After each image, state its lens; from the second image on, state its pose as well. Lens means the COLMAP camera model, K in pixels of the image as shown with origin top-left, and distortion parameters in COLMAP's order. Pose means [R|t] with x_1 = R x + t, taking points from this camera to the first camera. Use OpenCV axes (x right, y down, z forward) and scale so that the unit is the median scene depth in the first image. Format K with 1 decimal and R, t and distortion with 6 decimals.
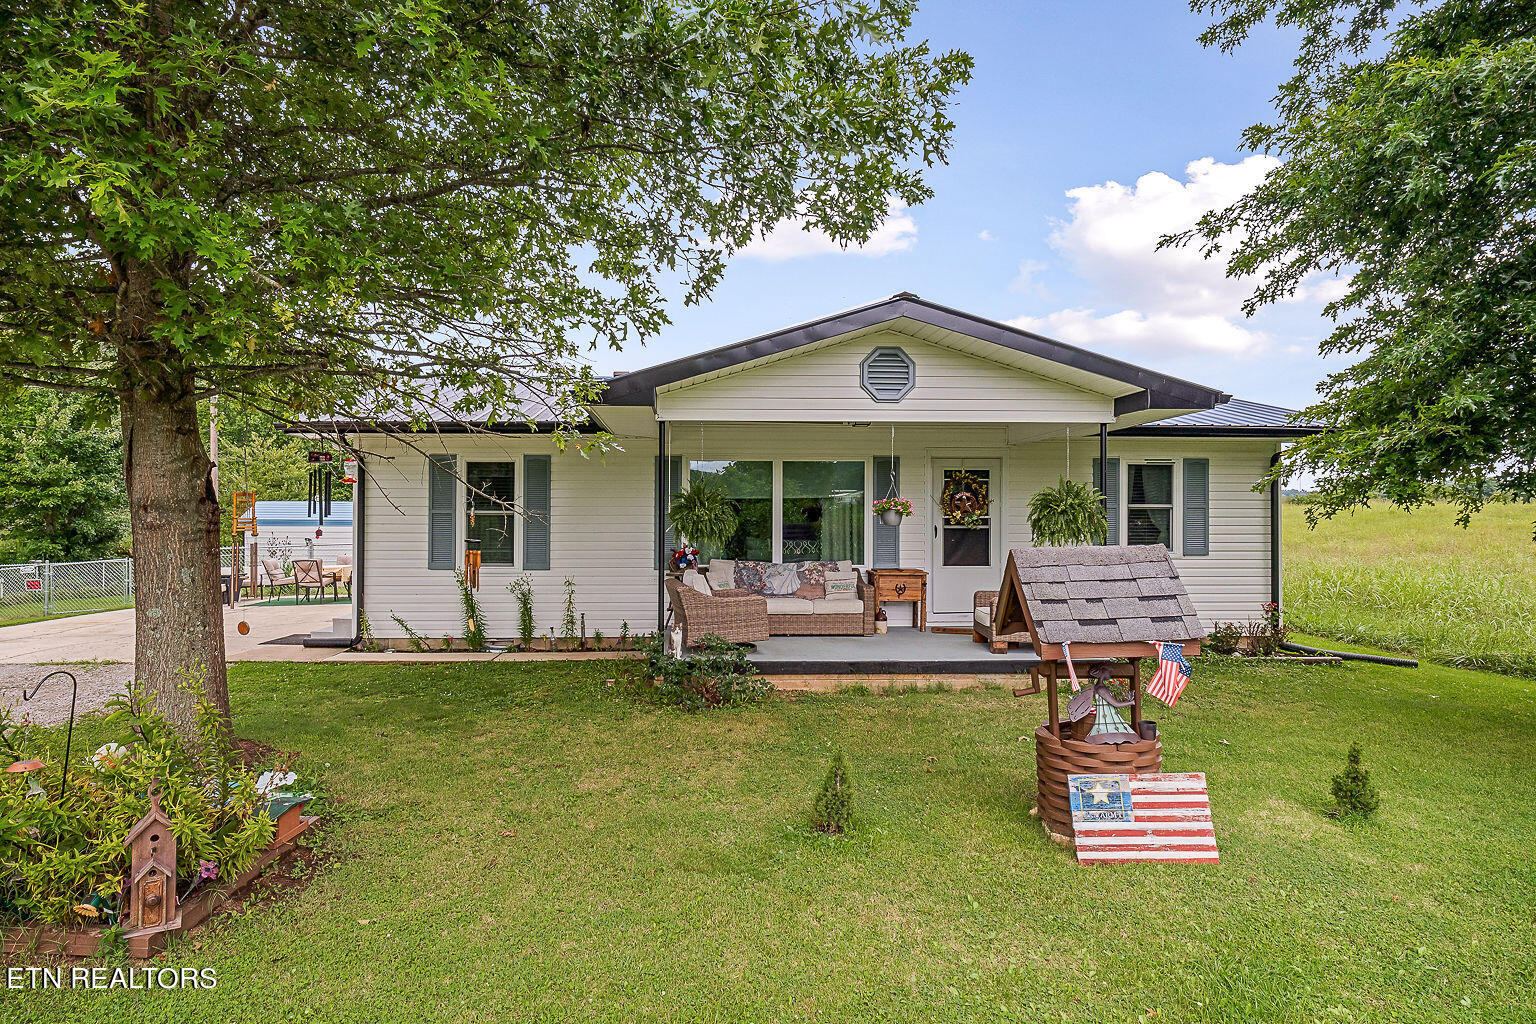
lens RADIAL K [[737.7, 0, 765.2], [0, 737.7, 516.8], [0, 0, 1]] dist [-0.001268, -0.000017]
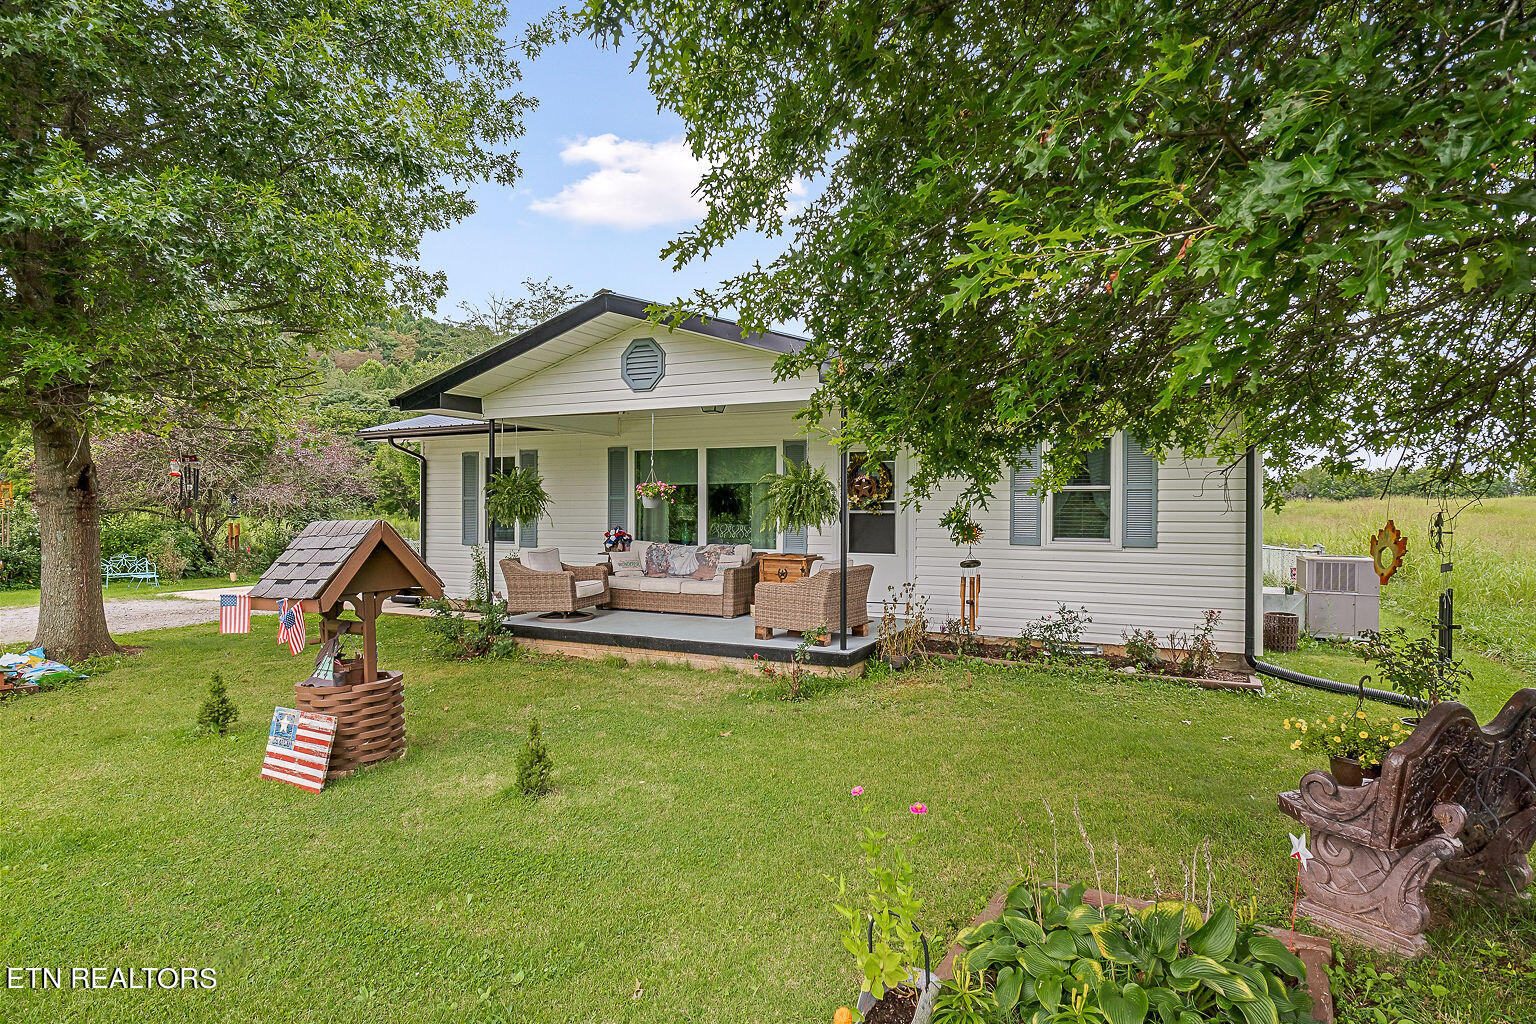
lens RADIAL K [[744.1, 0, 768.0], [0, 744.1, 512.0], [0, 0, 1]] dist [-0.000482, 0.000001]
pose [[0.905561, 0.003196, -0.424205, 0.777449], [-0.000170, 0.999974, 0.007170, 0.009868], [0.424217, -0.006421, 0.905538, 0.111042]]
